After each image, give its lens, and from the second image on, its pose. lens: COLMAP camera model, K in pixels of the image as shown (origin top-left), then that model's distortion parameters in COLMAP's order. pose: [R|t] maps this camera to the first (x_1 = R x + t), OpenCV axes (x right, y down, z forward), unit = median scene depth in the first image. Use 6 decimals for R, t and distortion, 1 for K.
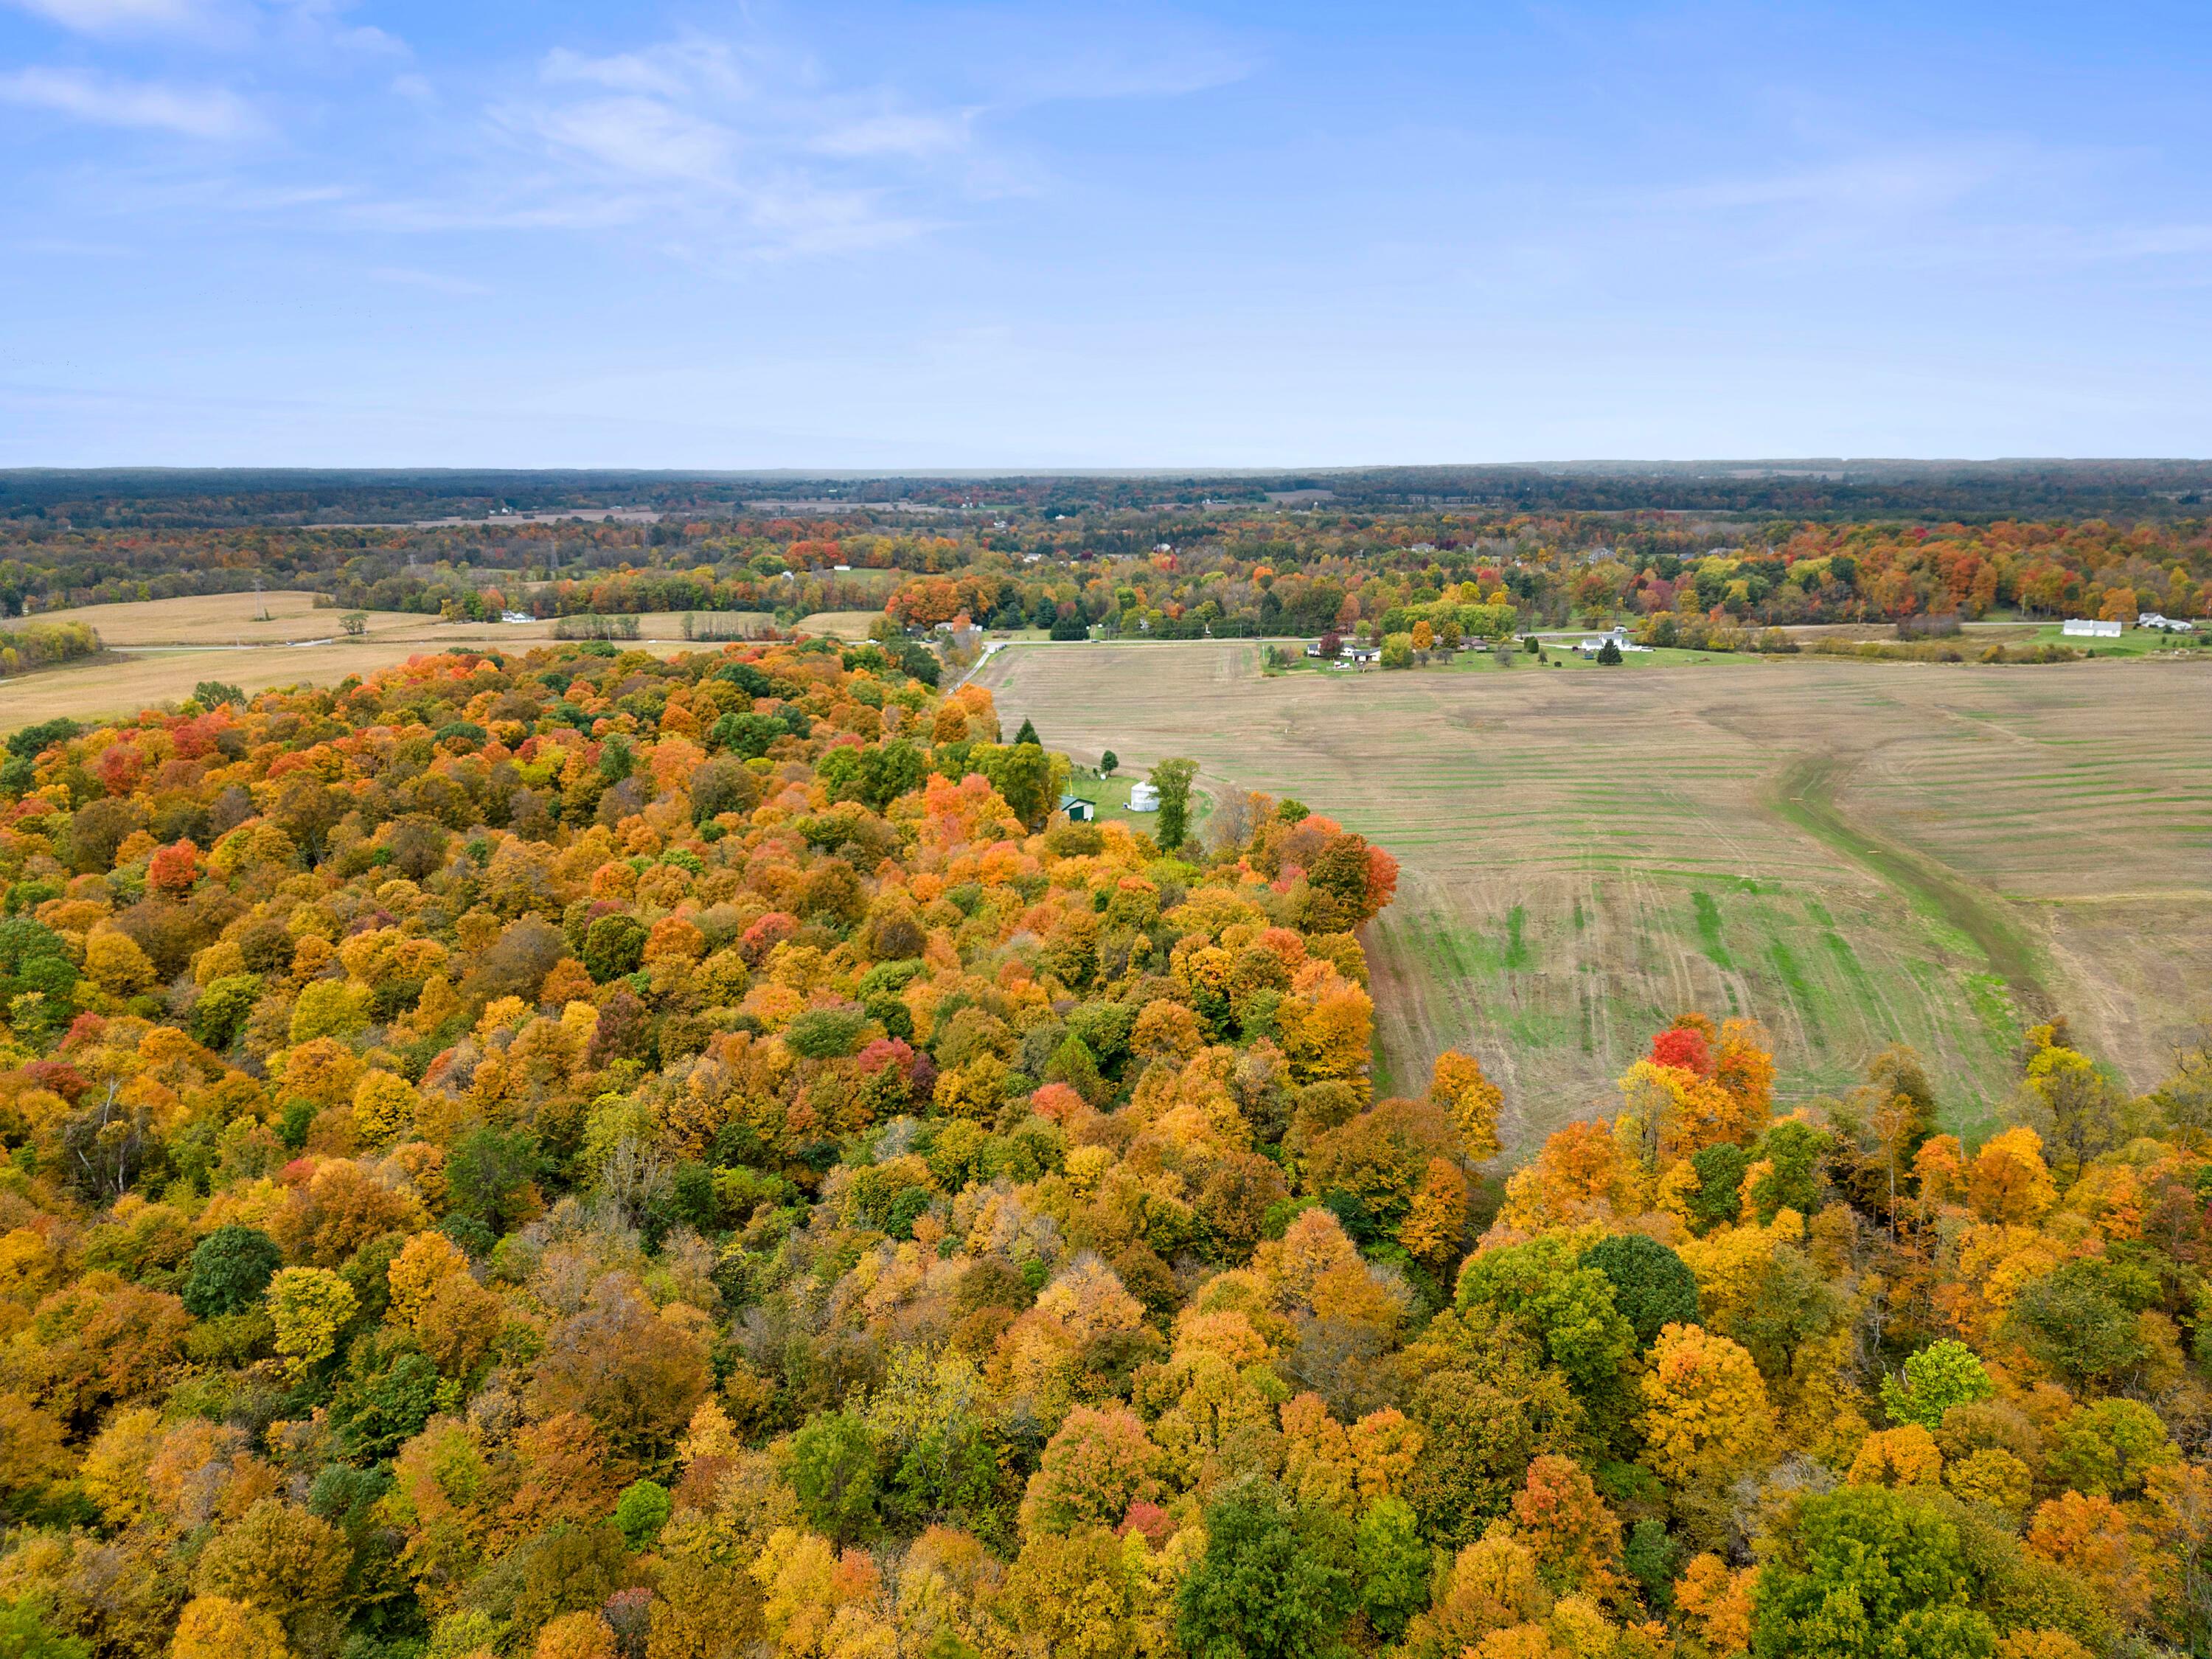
lens RADIAL K [[1555.9, 0, 1106.0], [0, 1555.9, 829.5], [0, 0, 1]] dist [0.061507, -0.063383]
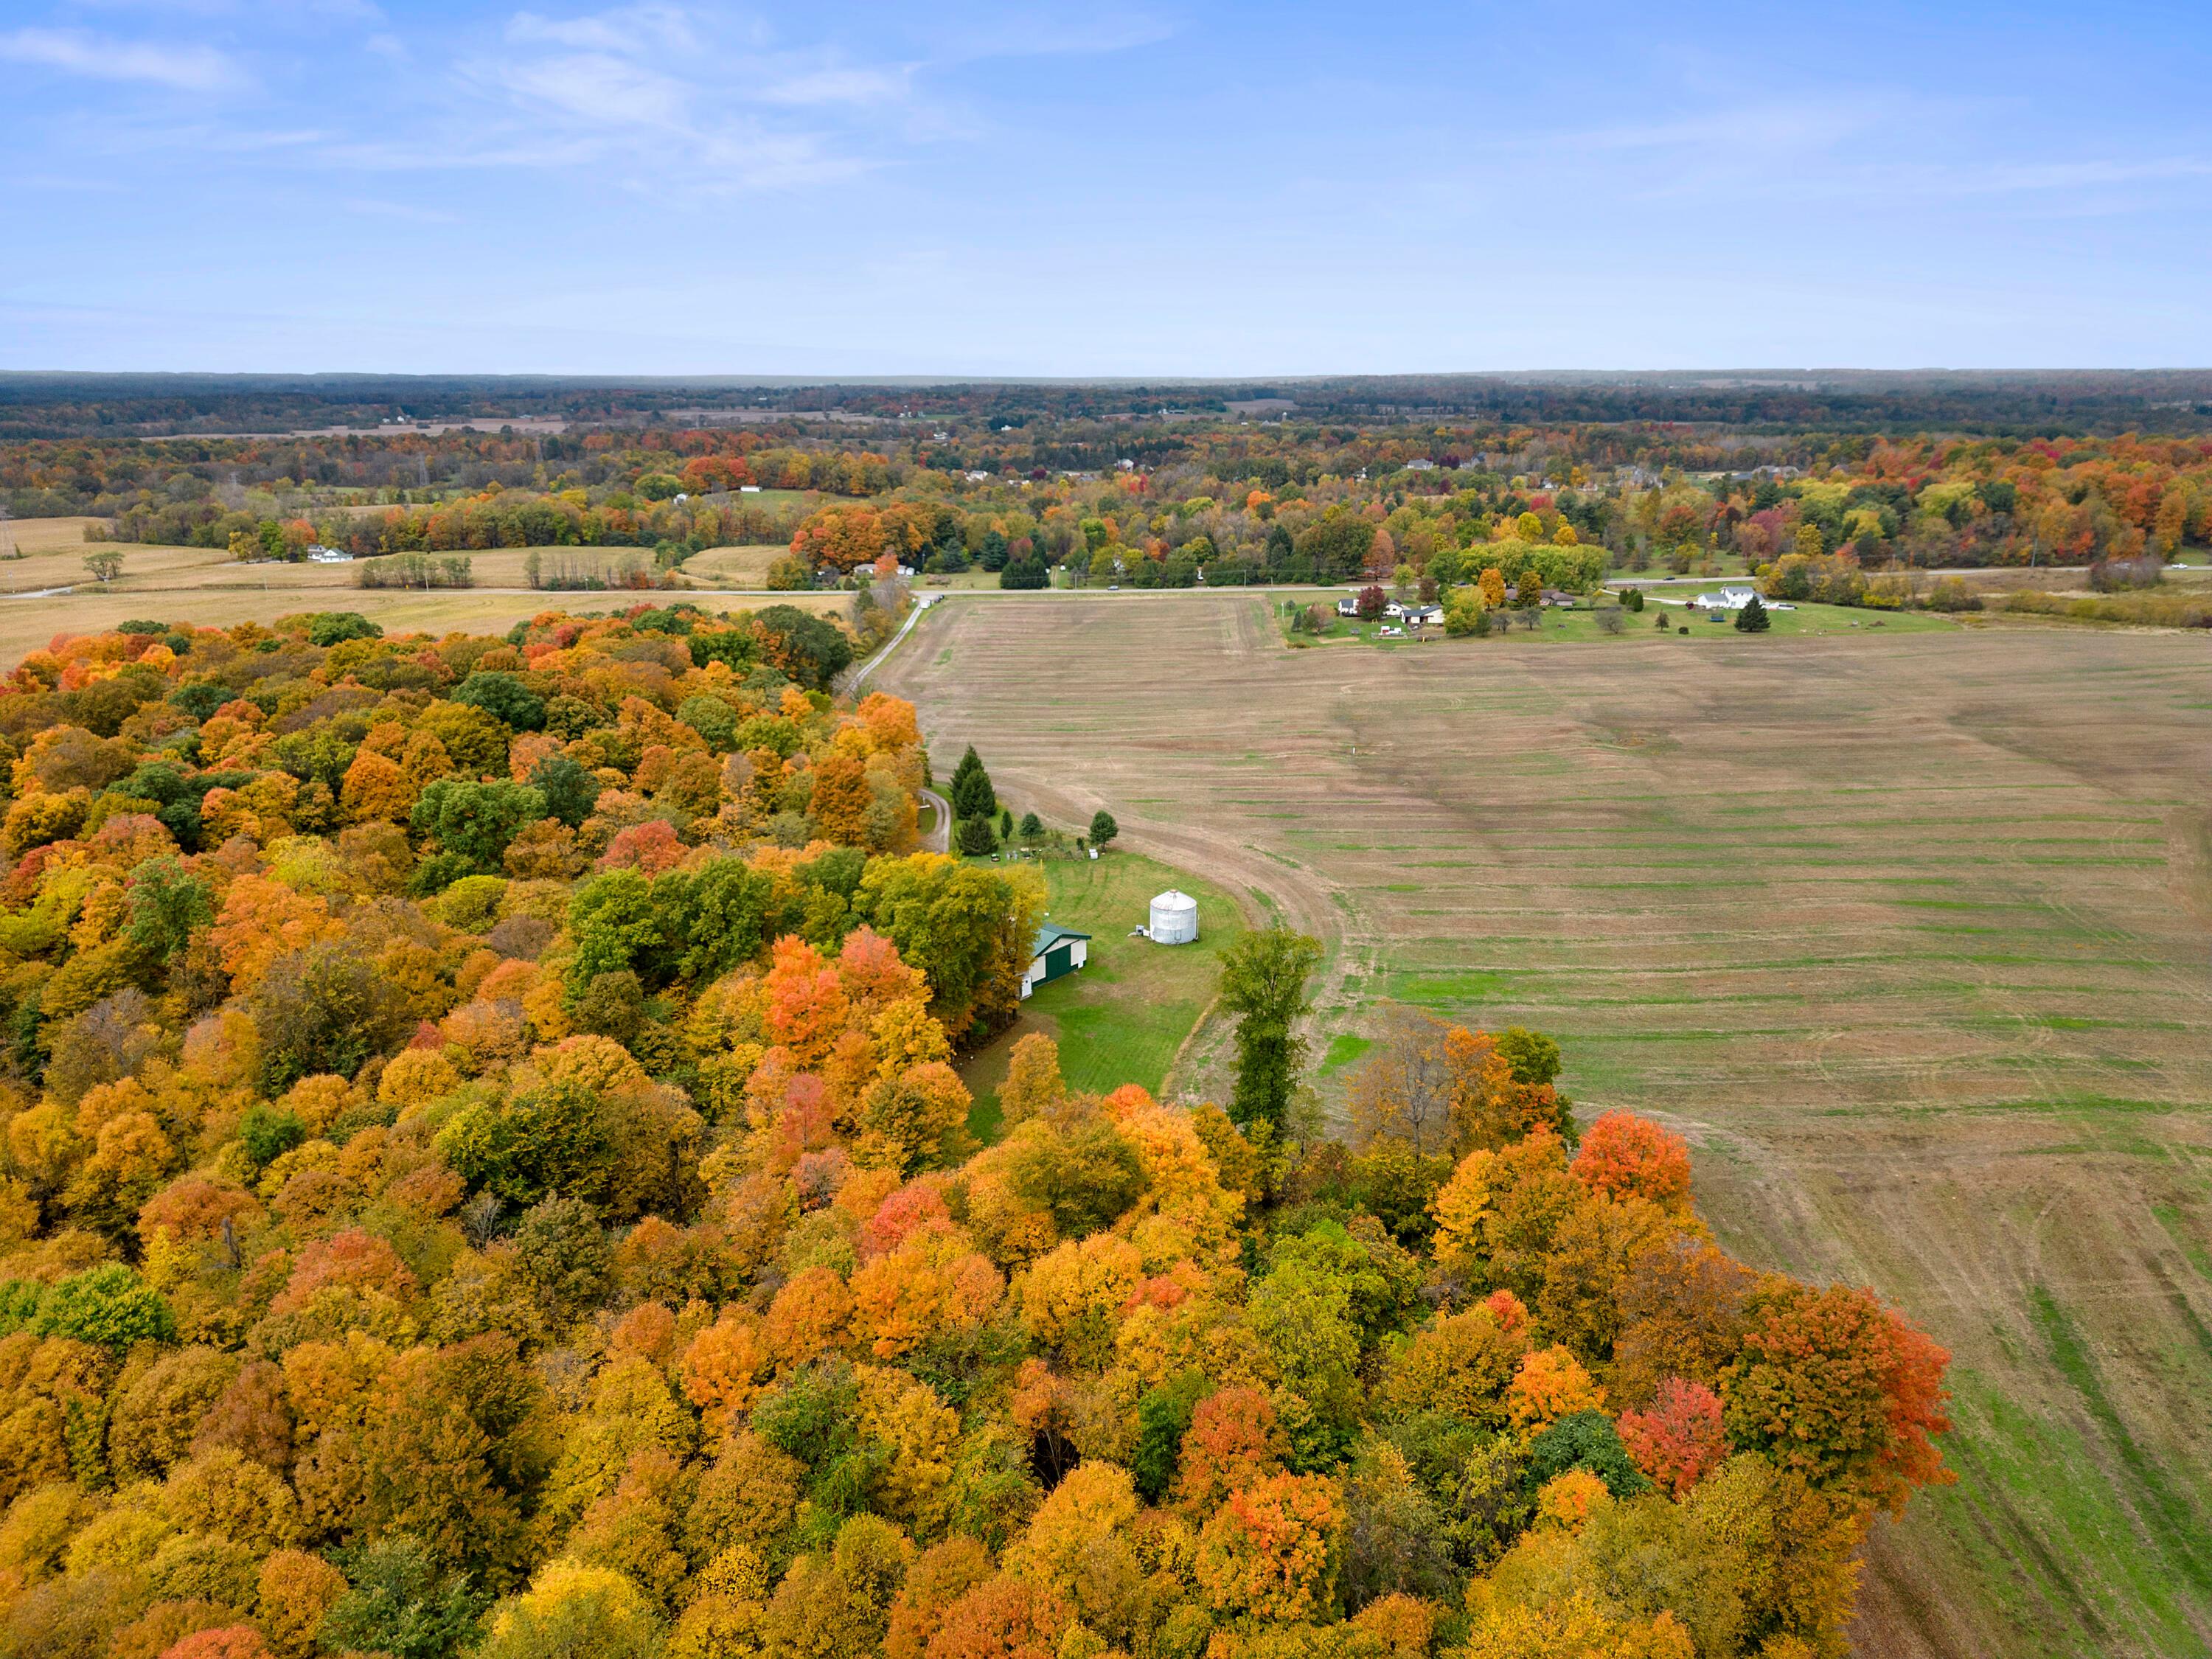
lens RADIAL K [[1555.9, 0, 1106.0], [0, 1555.9, 829.5], [0, 0, 1]] dist [0.061507, -0.063383]
pose [[0.999421, -0.007046, 0.033274, -0.008735], [0.005241, 0.998526, 0.054018, -0.038837], [-0.033605, -0.053812, 0.997985, 0.190124]]
